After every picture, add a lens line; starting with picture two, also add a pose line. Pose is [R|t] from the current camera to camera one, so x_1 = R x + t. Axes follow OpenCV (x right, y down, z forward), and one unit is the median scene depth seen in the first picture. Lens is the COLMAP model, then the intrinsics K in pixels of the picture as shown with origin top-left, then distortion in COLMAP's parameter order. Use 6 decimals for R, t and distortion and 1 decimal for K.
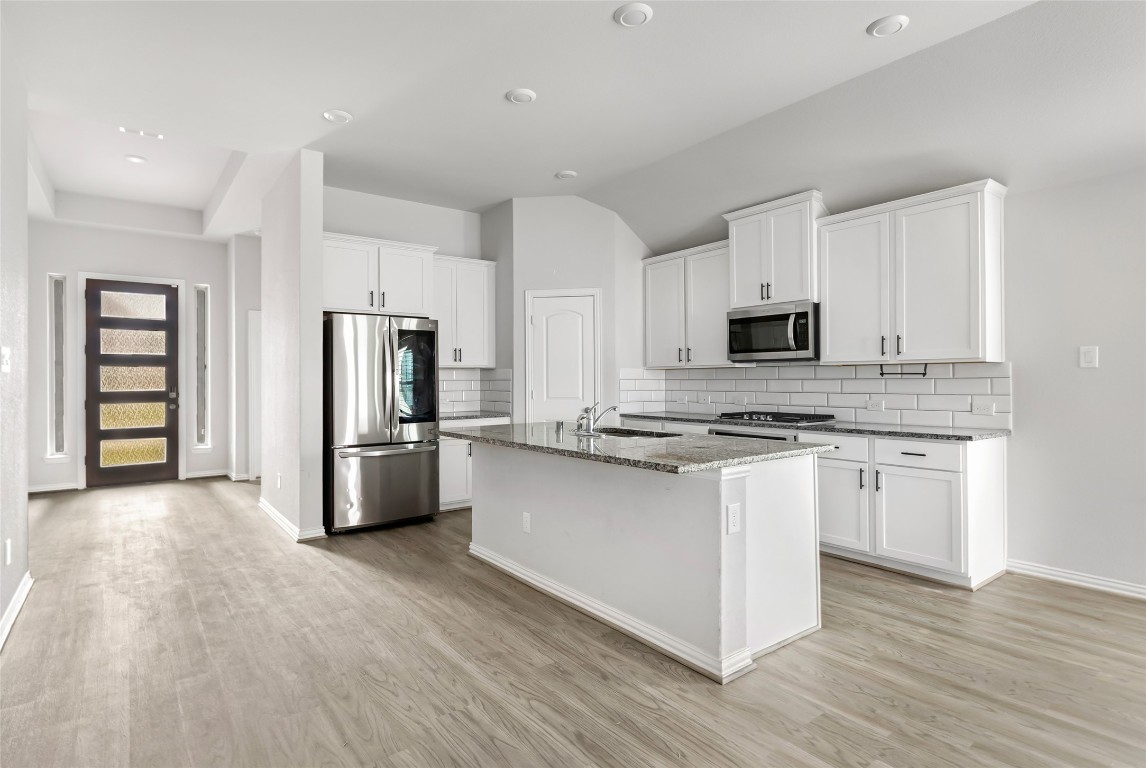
lens RADIAL K [[578.6, 0, 554.3], [0, 578.6, 379.7], [0, 0, 1]] dist [-0.002640, -0.000173]
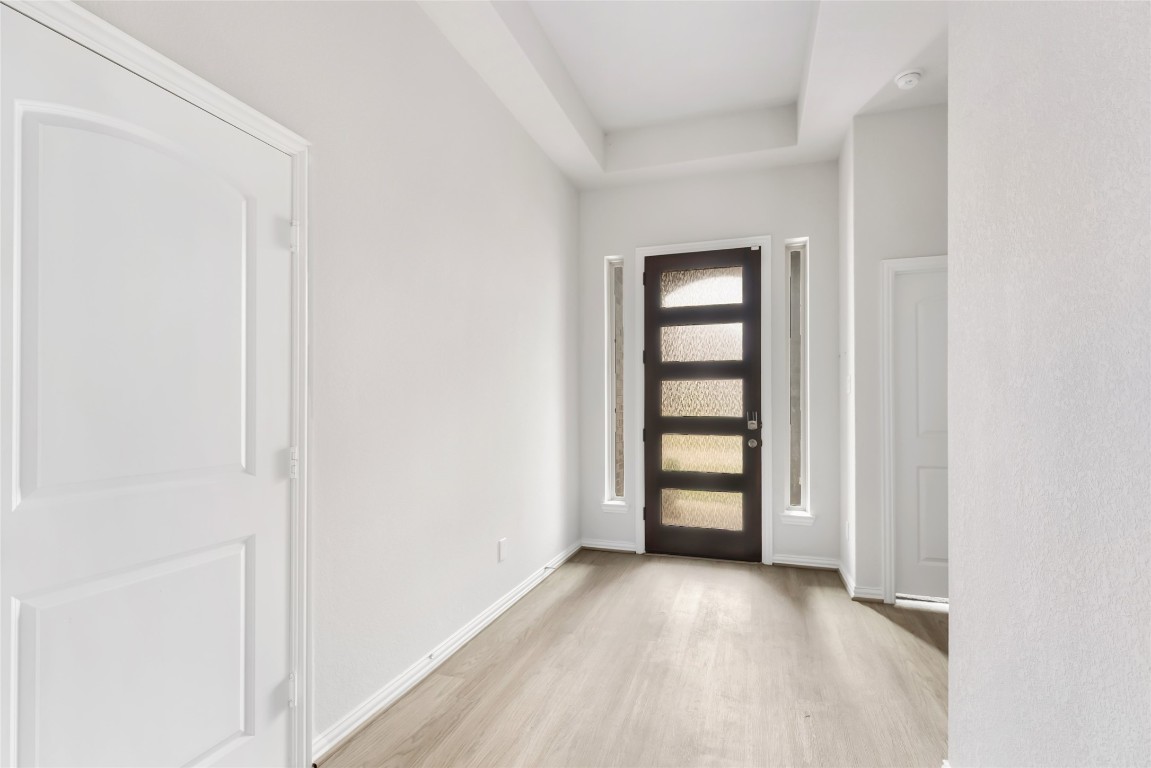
lens RADIAL K [[533.1, 0, 577.7], [0, 533.1, 405.0], [0, 0, 1]] dist [-0.000977, -0.000102]
pose [[0.576151, 0.000142, -0.817344, -0.434839], [-0.000112, 1.000000, 0.000095, 0.008299], [0.817344, 0.000037, 0.576151, 0.745703]]
